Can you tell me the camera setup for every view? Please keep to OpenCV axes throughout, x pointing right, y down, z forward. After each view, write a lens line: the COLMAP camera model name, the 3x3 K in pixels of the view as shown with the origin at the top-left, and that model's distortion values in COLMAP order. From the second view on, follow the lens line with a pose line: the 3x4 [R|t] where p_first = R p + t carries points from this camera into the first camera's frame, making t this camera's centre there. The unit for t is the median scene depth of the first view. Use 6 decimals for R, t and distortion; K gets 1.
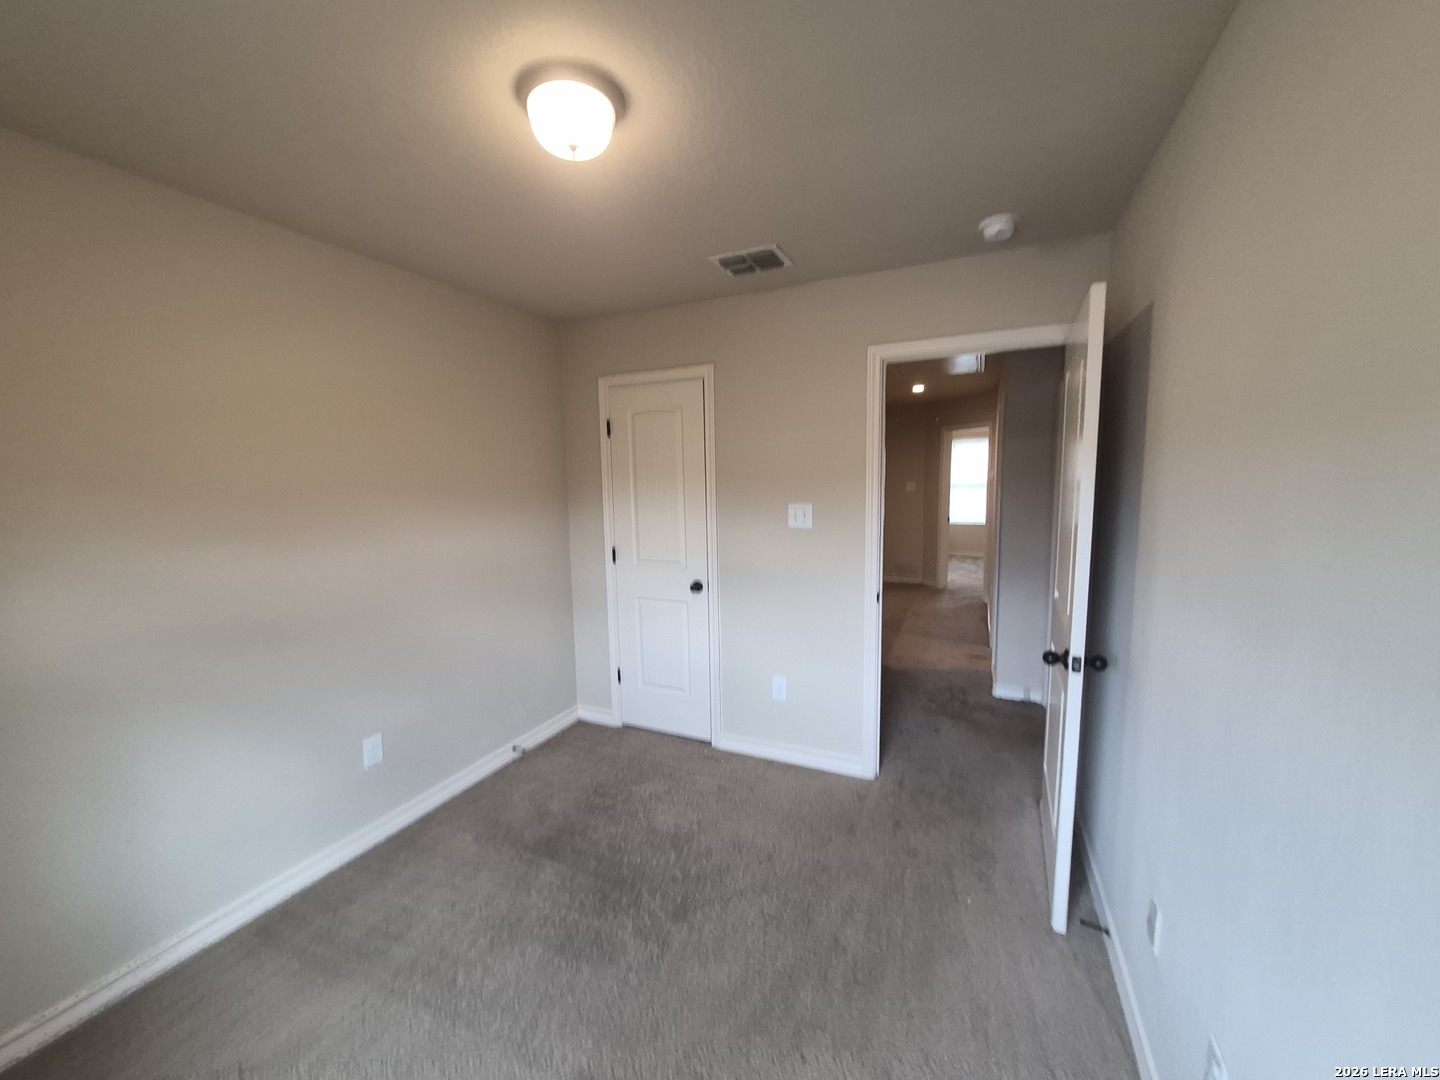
lens RADIAL K [[565.1, 0, 708.7], [0, 565.1, 546.6], [0, 0, 1]] dist [0.008064, -0.000579]
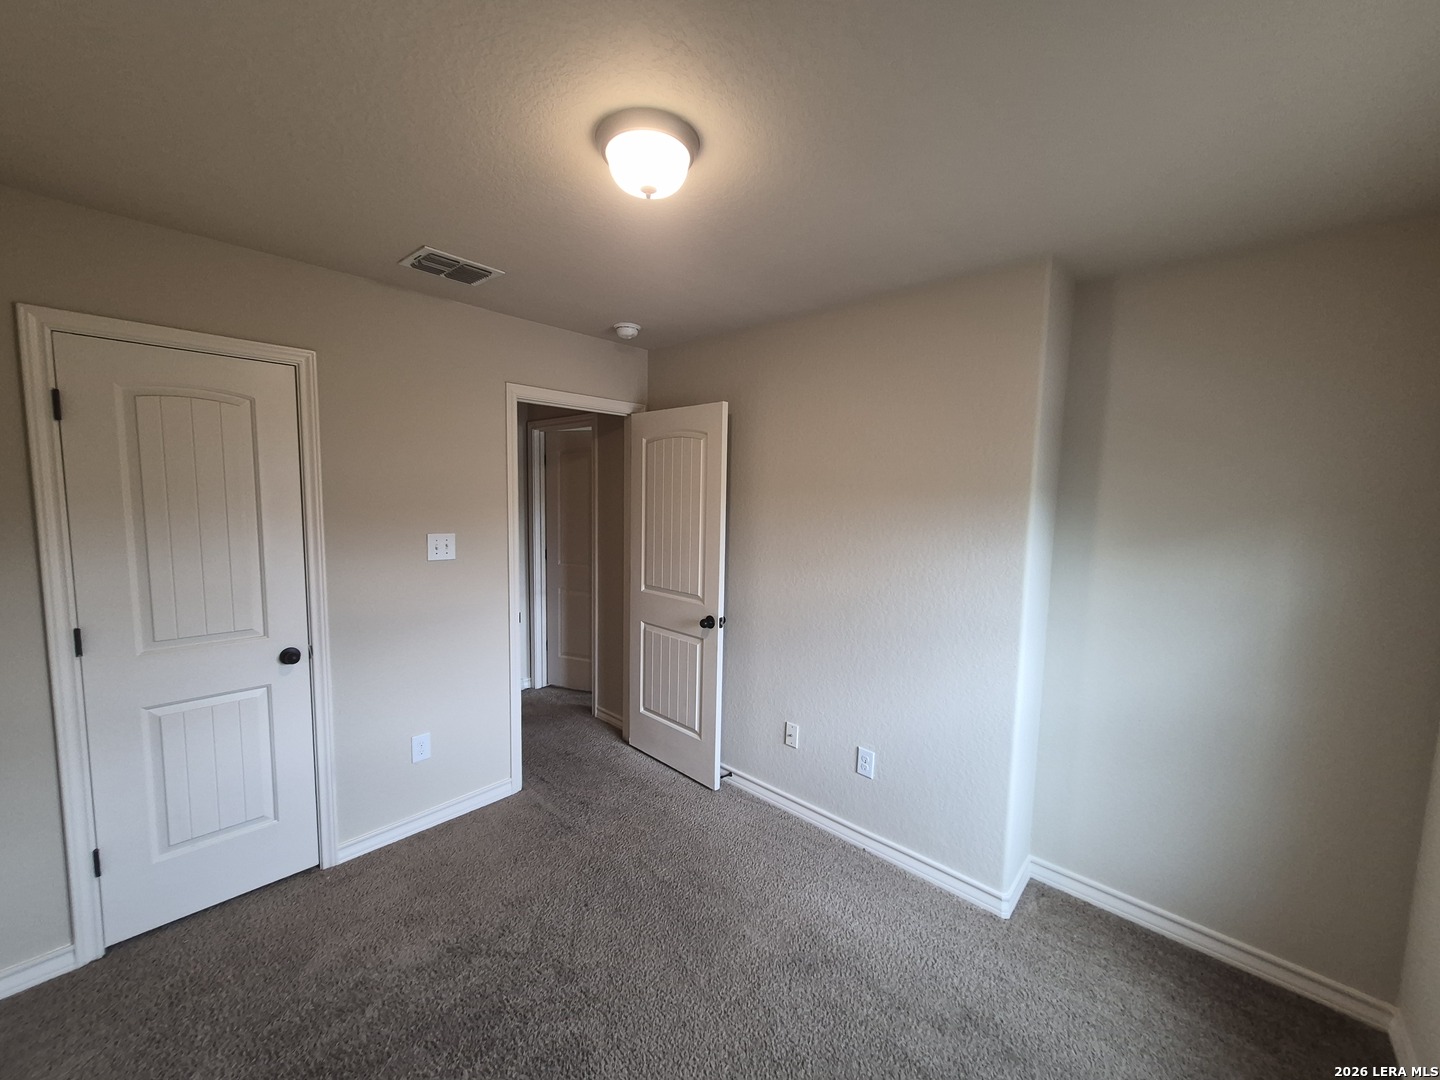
lens RADIAL K [[556.5, 0, 727.5], [0, 556.5, 547.9], [0, 0, 1]] dist [-0.000675, -0.000339]
pose [[0.287796, -0.068645, 0.955228, -0.533484], [0.086517, 0.995213, 0.045452, -0.050565], [-0.953776, 0.069562, 0.292358, 0.282703]]
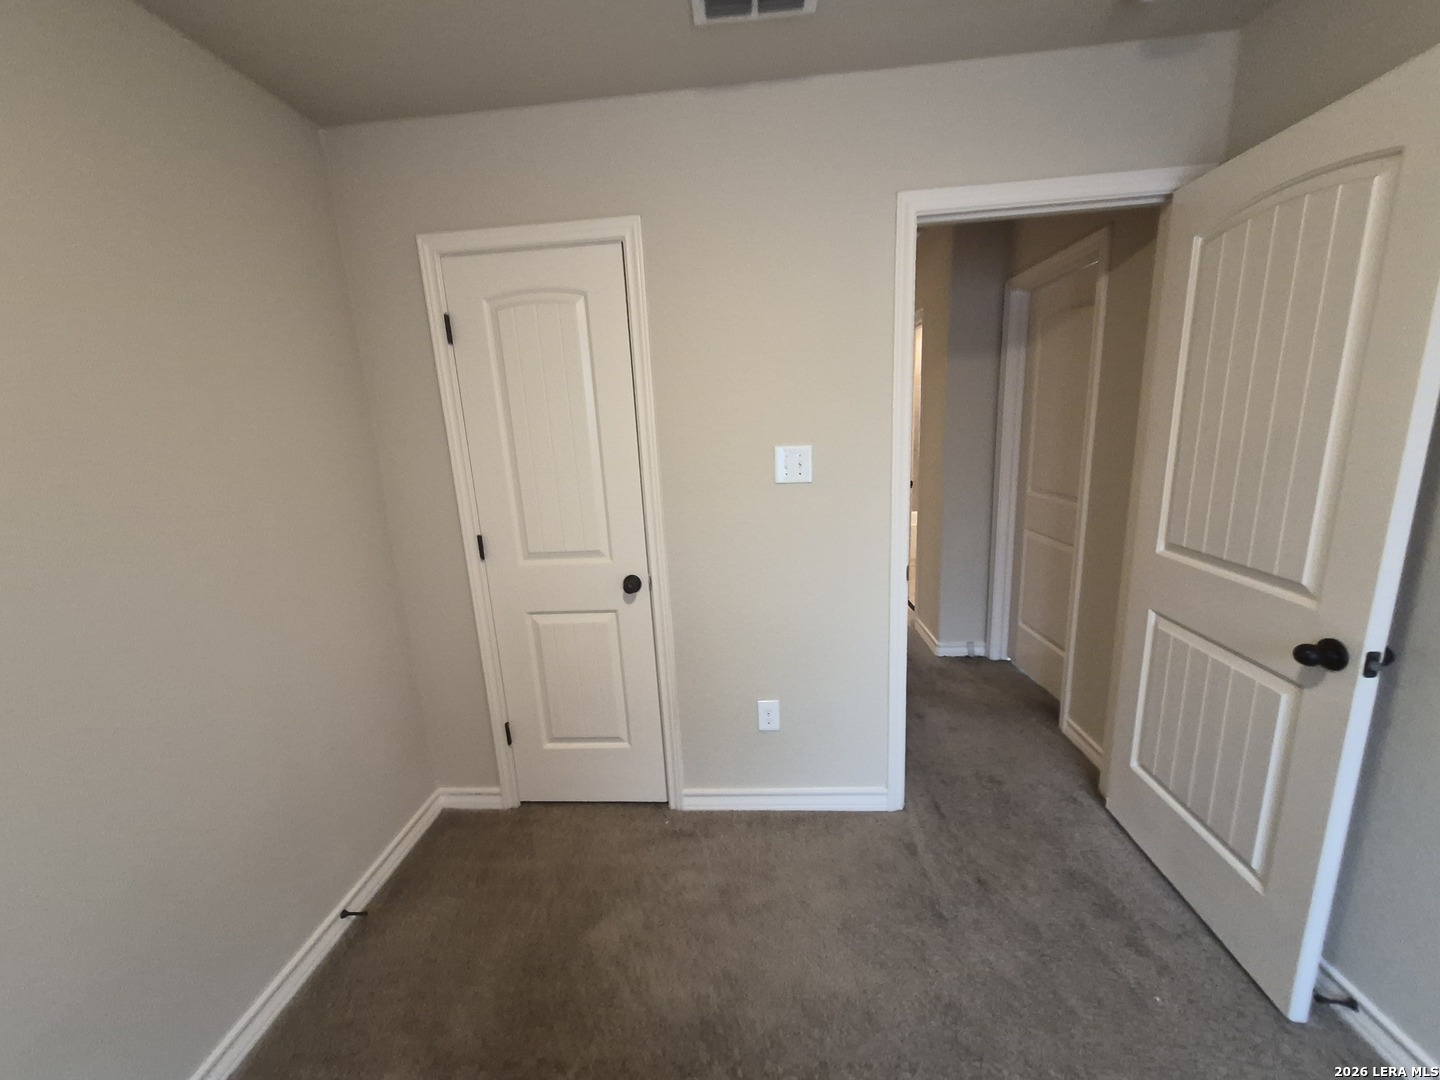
lens RADIAL K [[565.1, 0, 708.7], [0, 565.1, 546.6], [0, 0, 1]] dist [0.008064, -0.000579]
pose [[0.936116, -0.107568, 0.334838, -0.156173], [0.078608, 0.991986, 0.098912, -0.030234], [-0.342794, -0.066272, 0.937070, 0.384655]]
